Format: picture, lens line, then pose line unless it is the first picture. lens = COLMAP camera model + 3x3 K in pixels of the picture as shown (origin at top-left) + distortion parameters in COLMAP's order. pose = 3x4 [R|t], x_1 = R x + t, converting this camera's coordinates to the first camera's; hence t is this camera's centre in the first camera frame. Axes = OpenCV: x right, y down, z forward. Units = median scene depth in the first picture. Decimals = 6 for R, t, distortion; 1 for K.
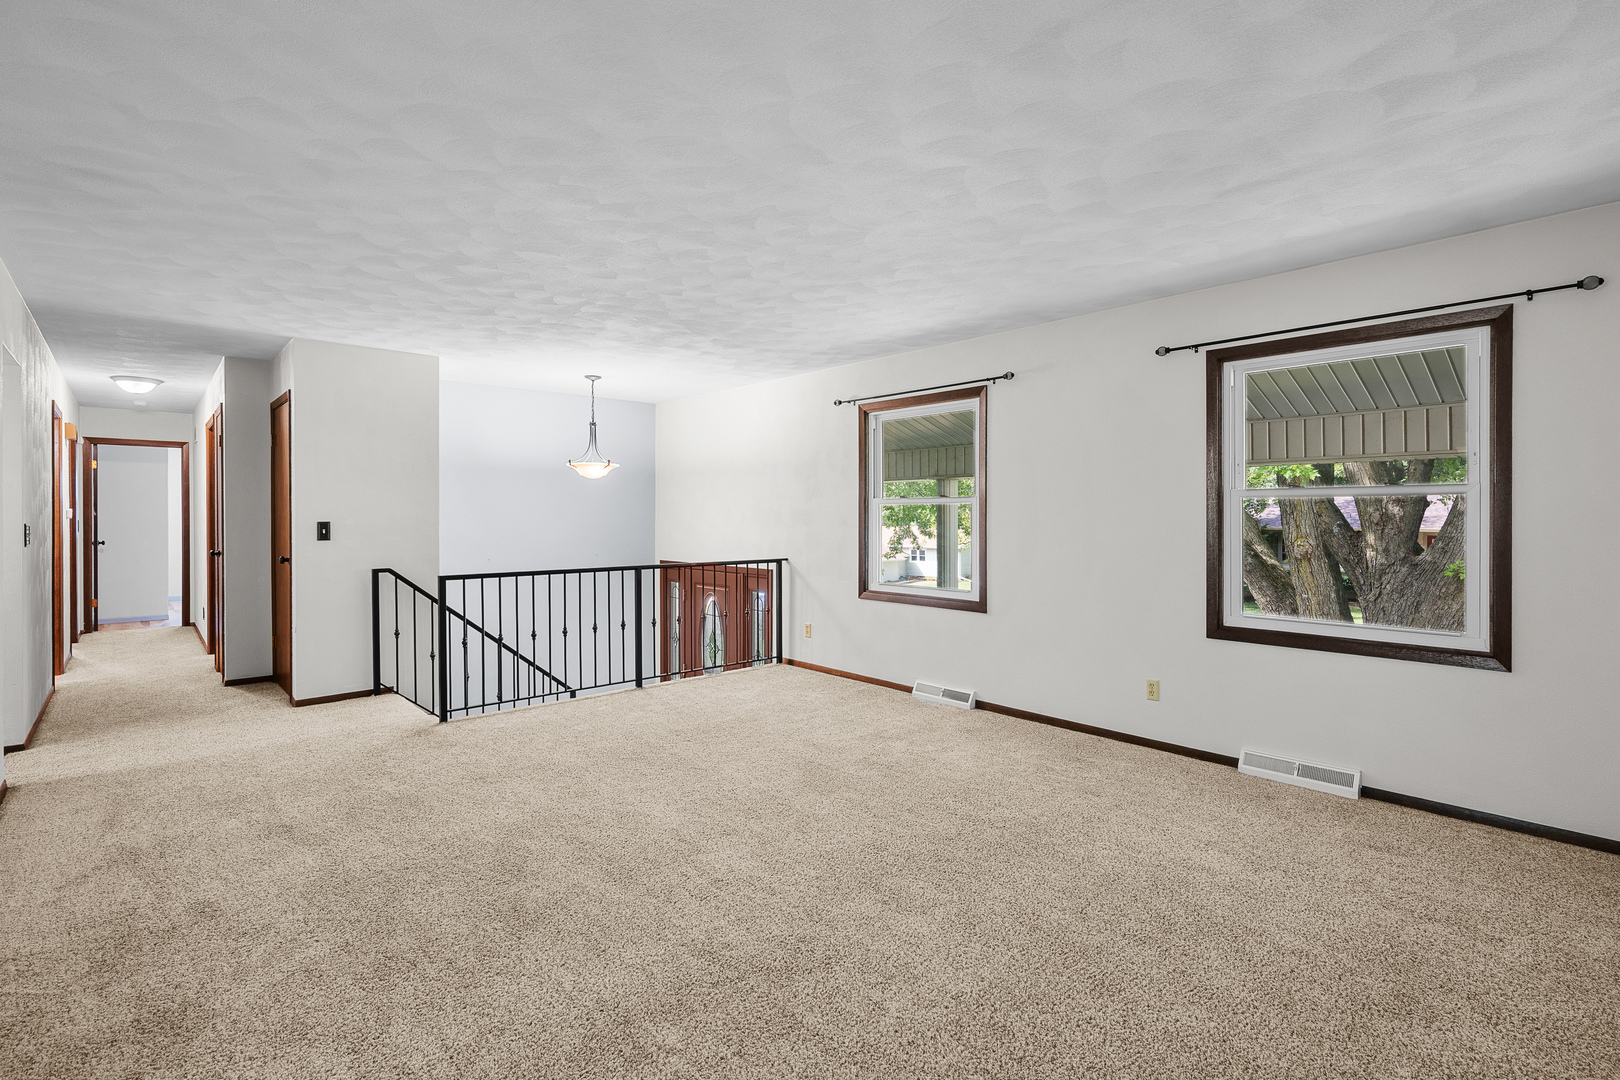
lens RADIAL K [[777.0, 0, 818.3], [0, 777.0, 519.6], [0, 0, 1]] dist [0.017603, -0.001061]
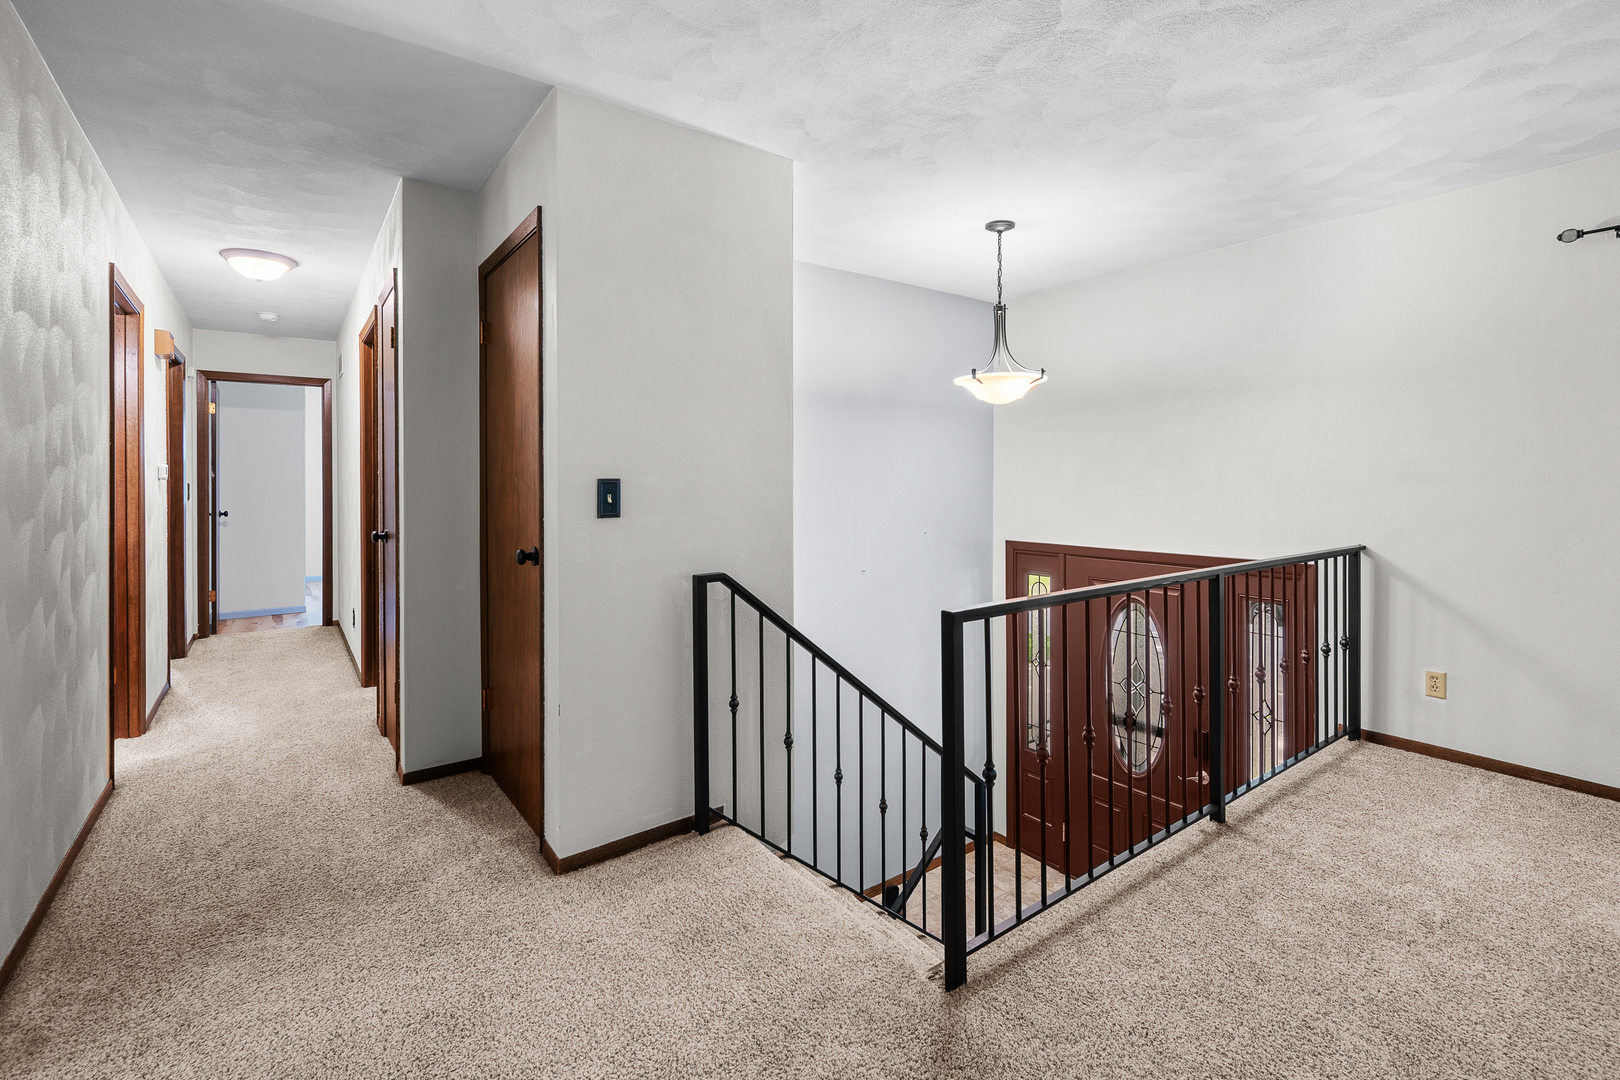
lens RADIAL K [[693.3, 0, 799.8], [0, 693.3, 477.8], [0, 0, 1]] dist [0.005216, 0.000206]
pose [[0.997371, -0.005976, -0.072220, -0.394357], [0.005292, 0.999939, -0.009670, 0.005369], [0.072273, 0.009262, 0.997342, 0.475636]]
